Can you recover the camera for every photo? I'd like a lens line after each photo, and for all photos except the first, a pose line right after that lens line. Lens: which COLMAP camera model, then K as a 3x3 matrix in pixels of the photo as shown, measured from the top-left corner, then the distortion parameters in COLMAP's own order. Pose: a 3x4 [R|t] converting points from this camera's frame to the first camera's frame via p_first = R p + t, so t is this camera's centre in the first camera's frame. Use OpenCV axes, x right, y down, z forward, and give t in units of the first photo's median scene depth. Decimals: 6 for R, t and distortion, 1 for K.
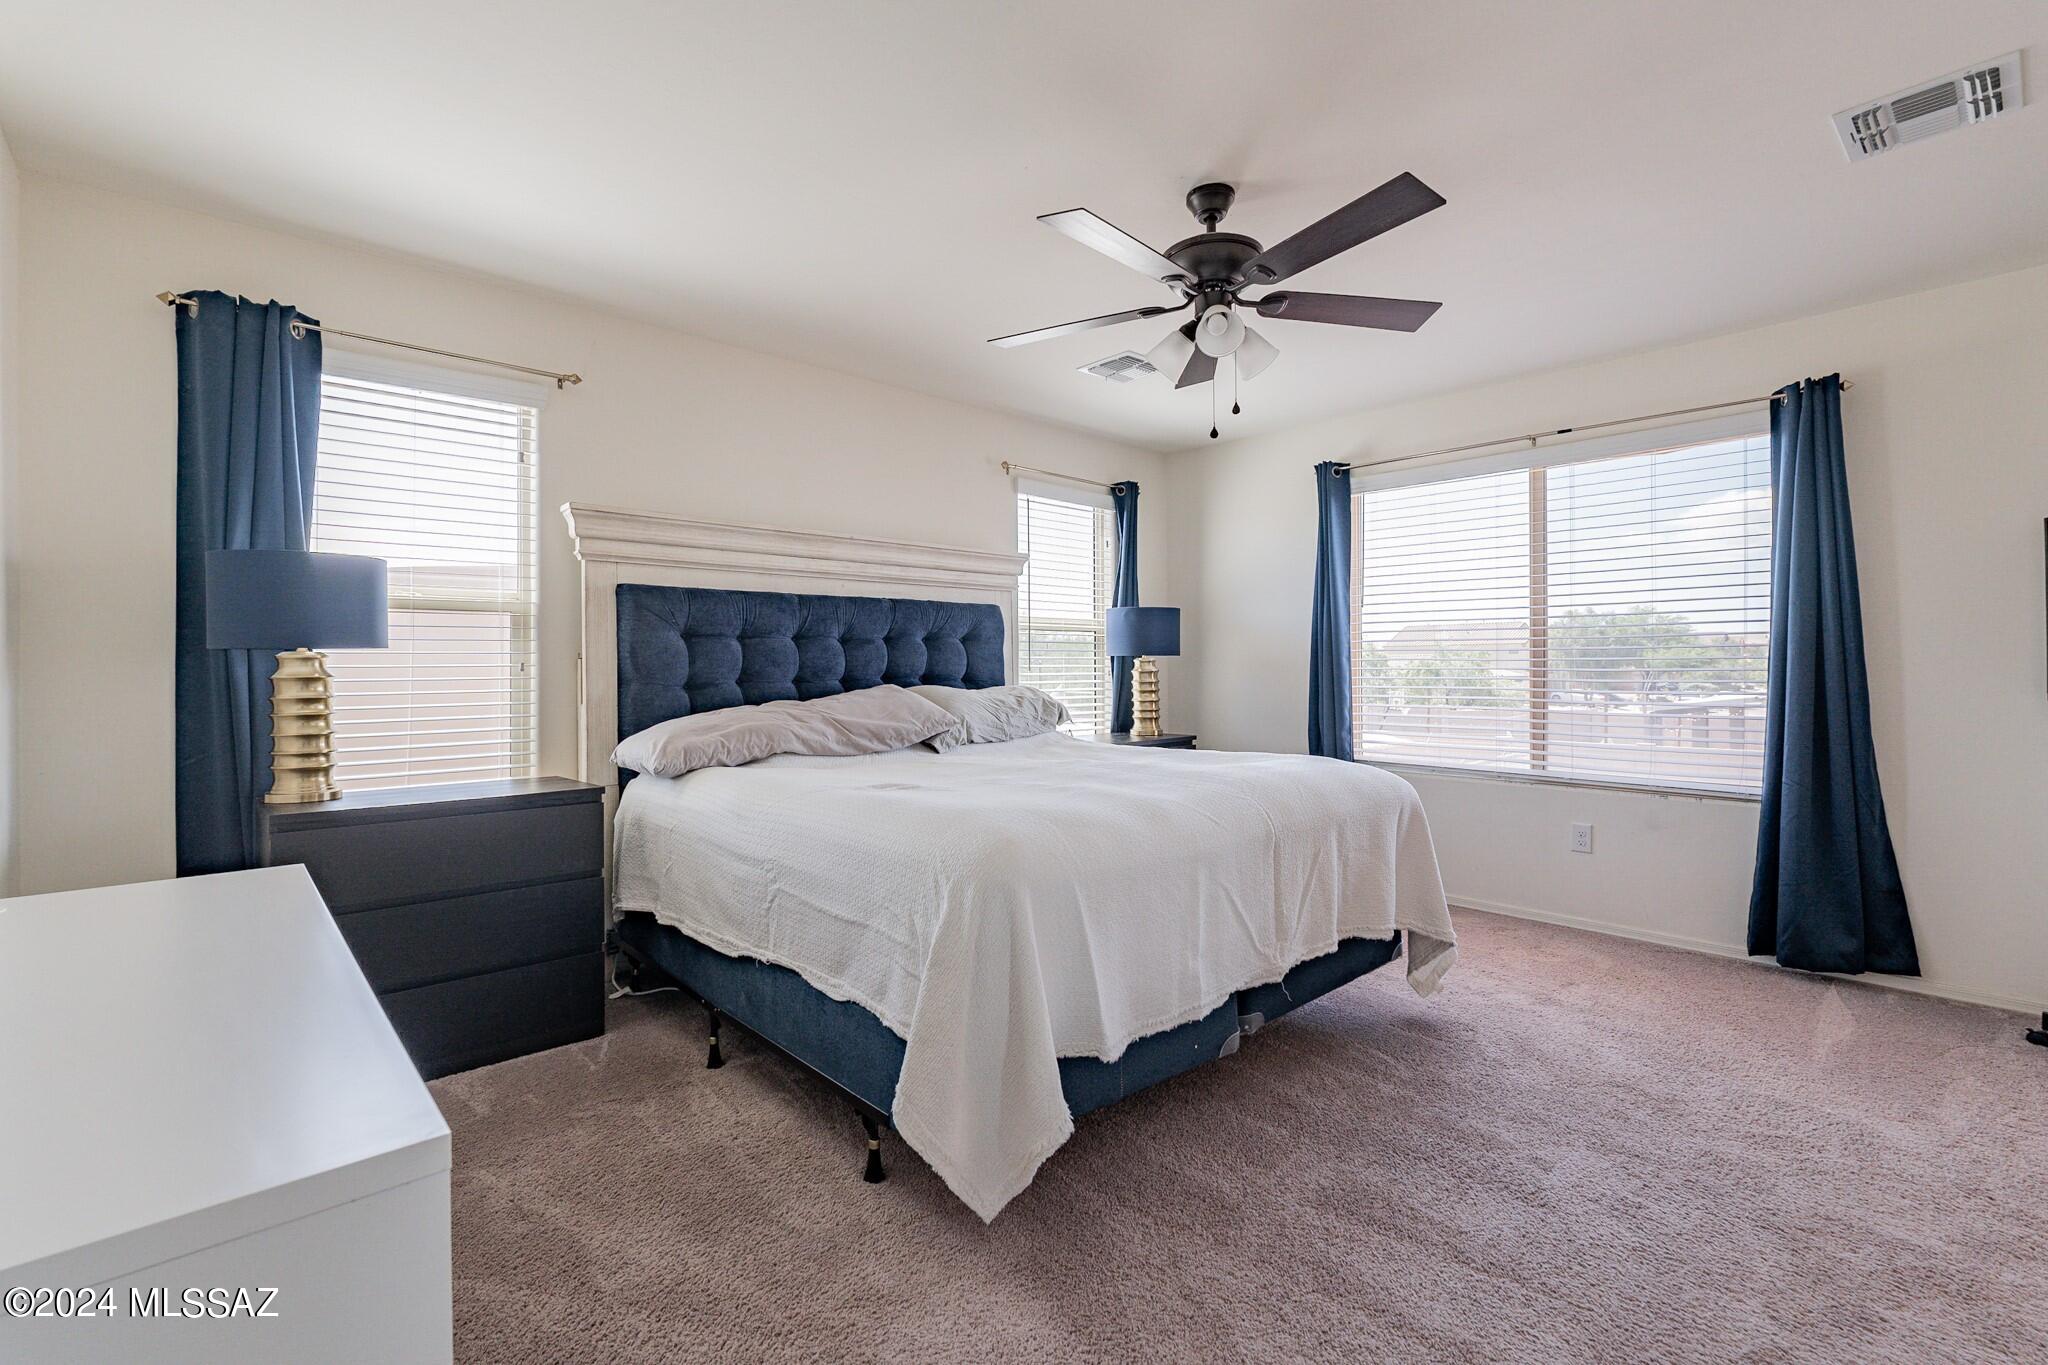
lens RADIAL K [[905.5, 0, 1008.9], [0, 905.5, 684.5], [0, 0, 1]] dist [-0.001250, 0.000461]
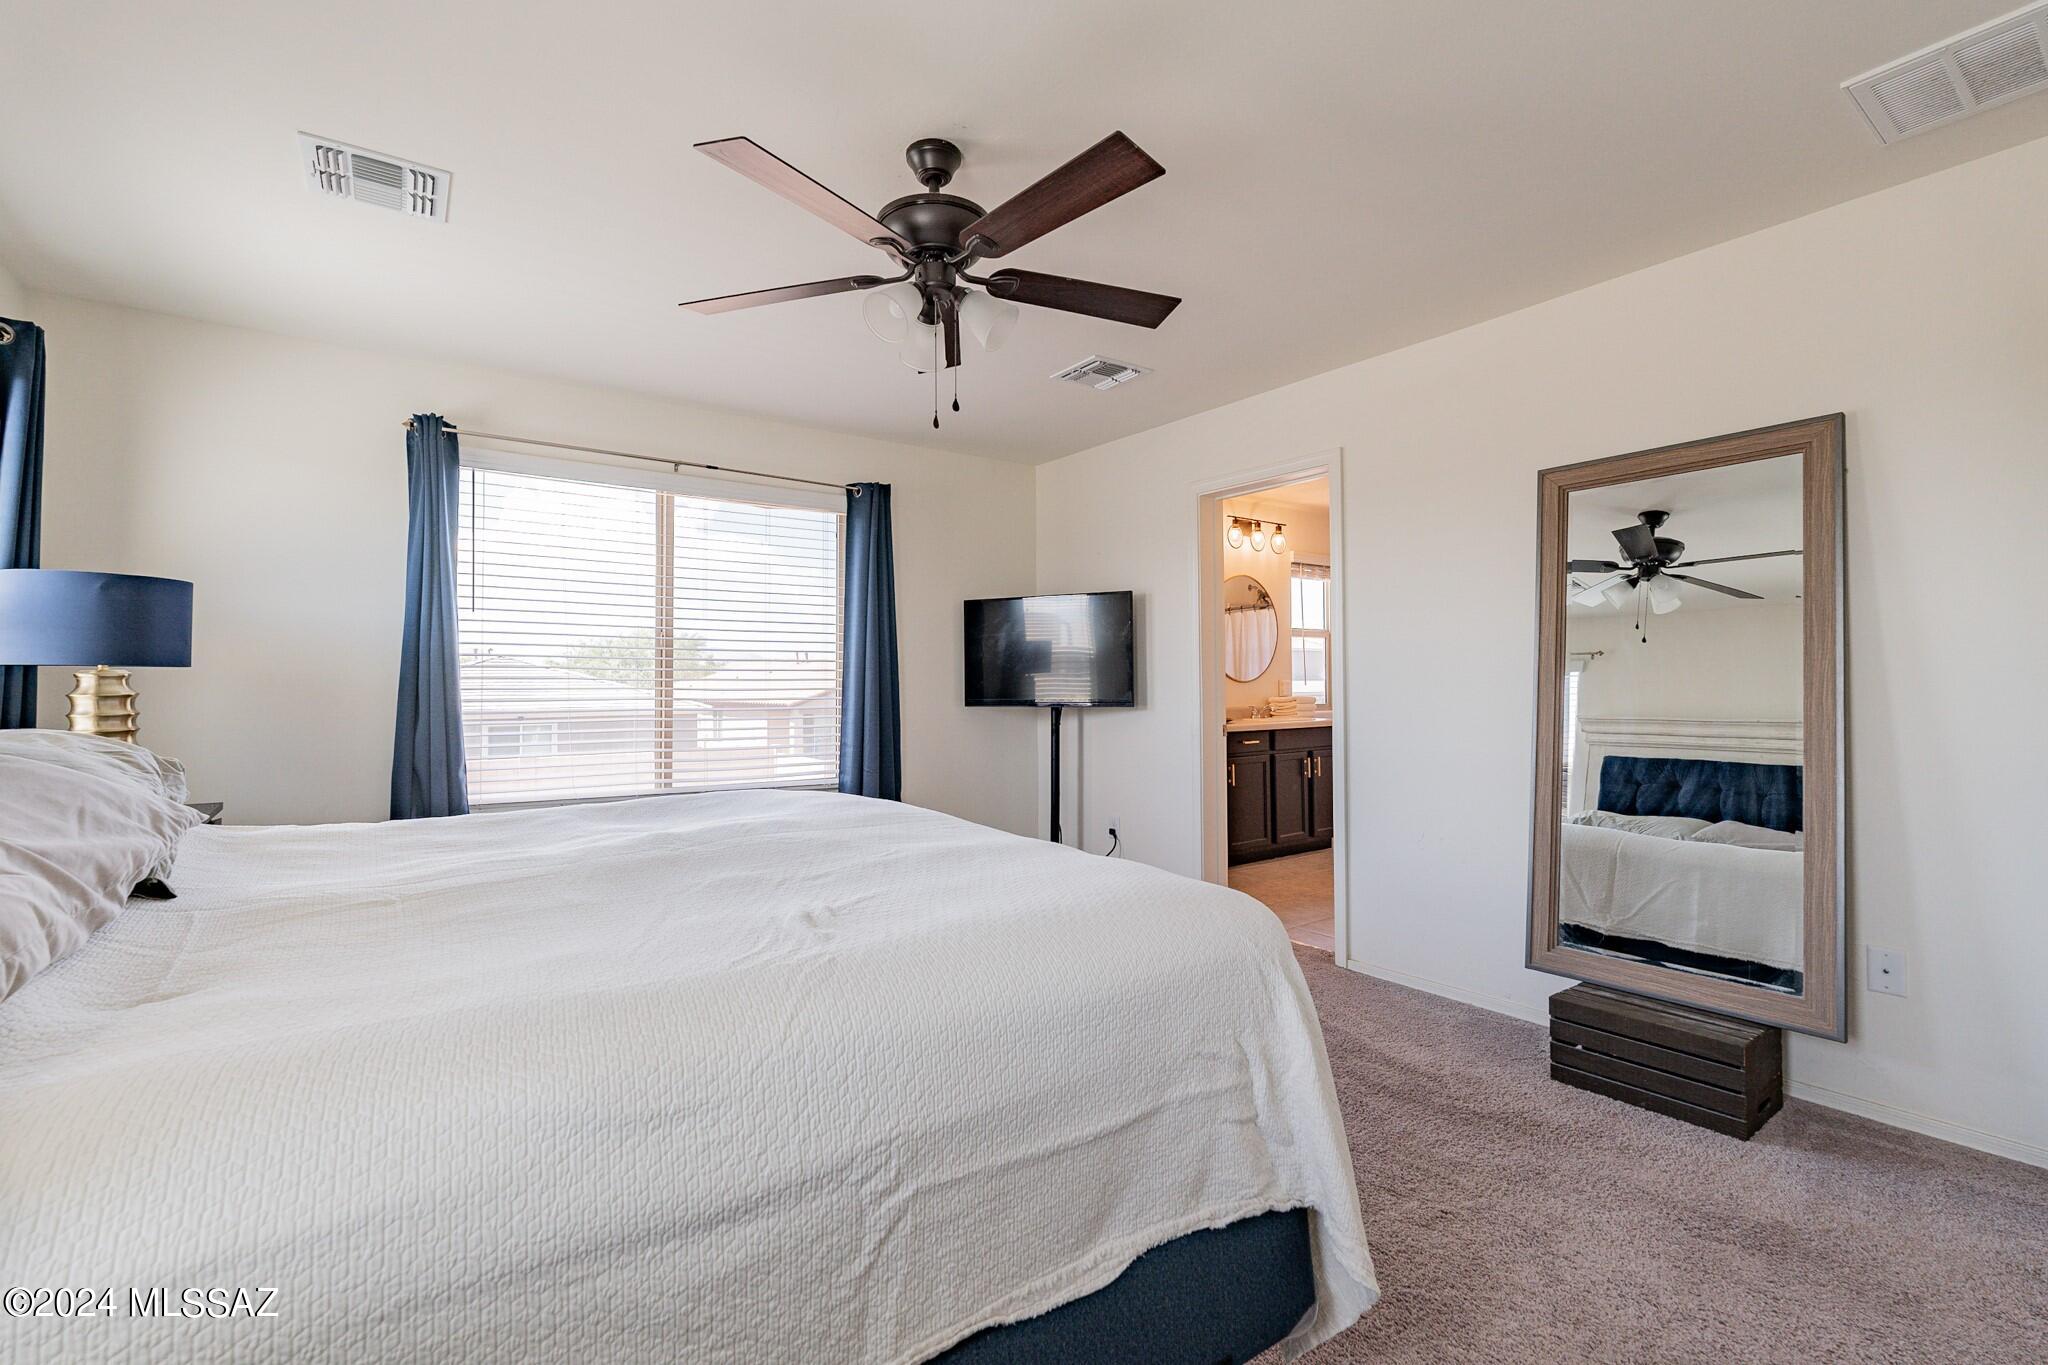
lens RADIAL K [[905.5, 0, 1002.7], [0, 905.5, 674.7], [0, 0, 1]] dist [-0.001250, 0.000461]
pose [[0.120521, 0.011609, 0.992643, -0.394492], [0.019537, 0.999710, -0.014064, -0.011354], [-0.992518, 0.021089, 0.120260, 0.514154]]
